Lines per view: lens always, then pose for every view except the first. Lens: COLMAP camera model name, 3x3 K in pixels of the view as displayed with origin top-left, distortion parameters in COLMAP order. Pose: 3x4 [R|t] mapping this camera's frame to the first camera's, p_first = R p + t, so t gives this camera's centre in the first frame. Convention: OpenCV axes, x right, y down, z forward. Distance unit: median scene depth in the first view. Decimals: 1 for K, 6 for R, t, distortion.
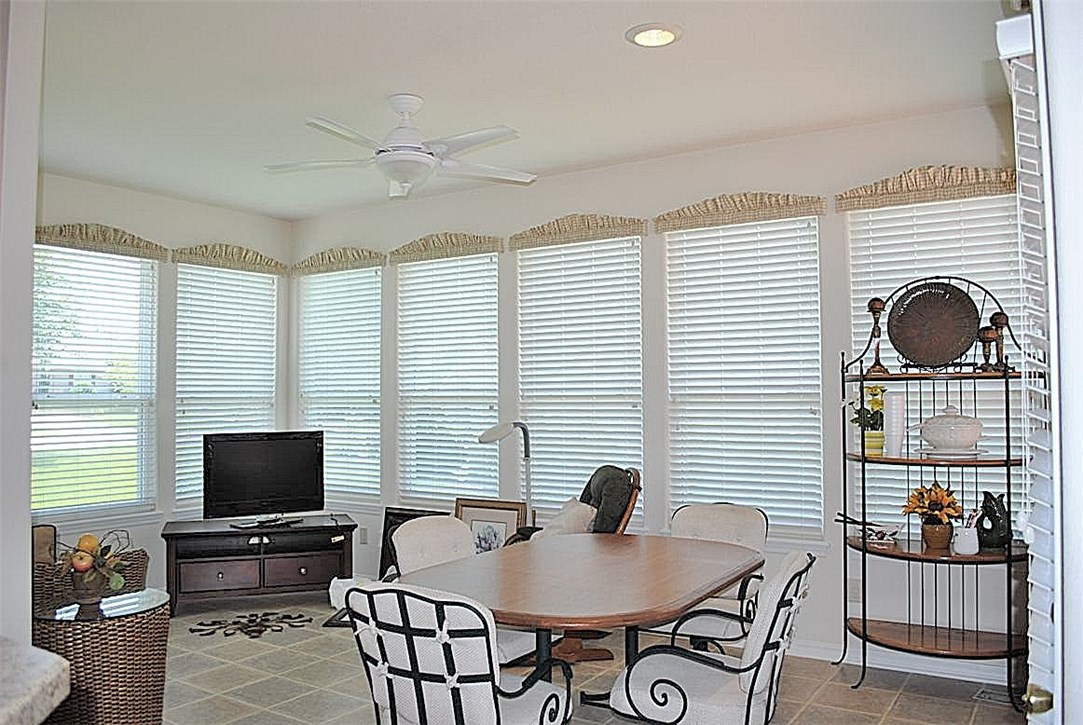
lens RADIAL K [[853.7, 0, 541.5], [0, 853.7, 362.5], [0, 0, 1]] dist [-0.078574, 0.000749]
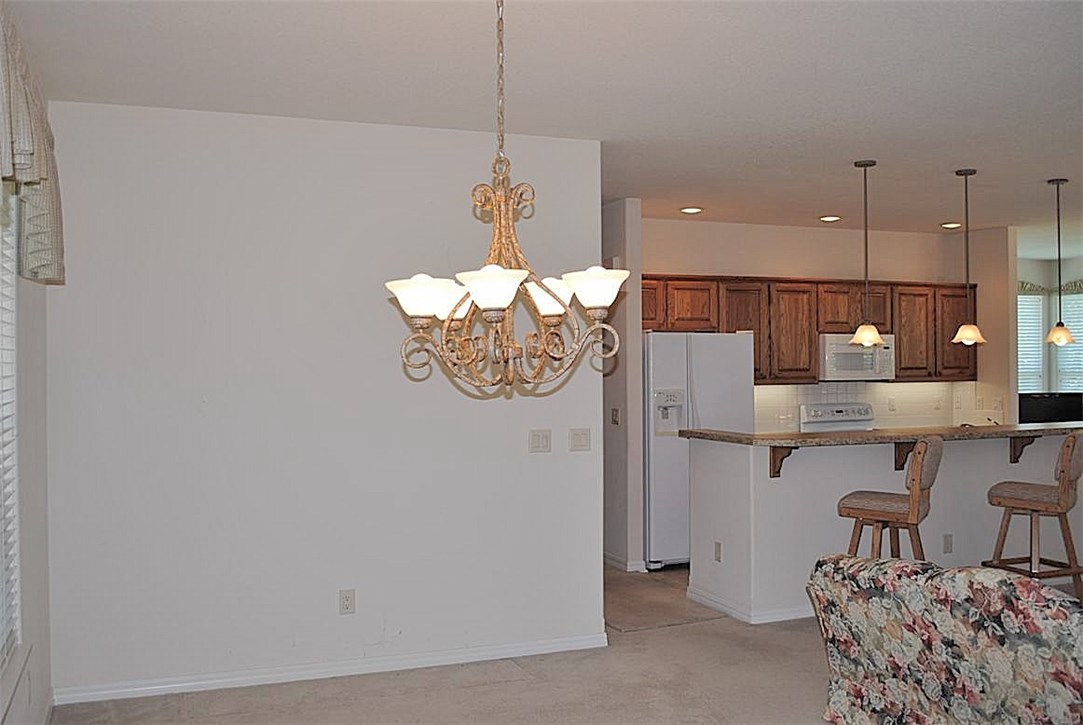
lens RADIAL K [[1020.5, 0, 541.5], [0, 1020.5, 362.5], [0, 0, 1]] dist [-0.075393, 0.019346]
pose [[0.814090, -0.000301, -0.580738, 0.027816], [0.026673, 0.998964, 0.036873, -0.108153], [0.580126, -0.045508, 0.813255, -1.648238]]
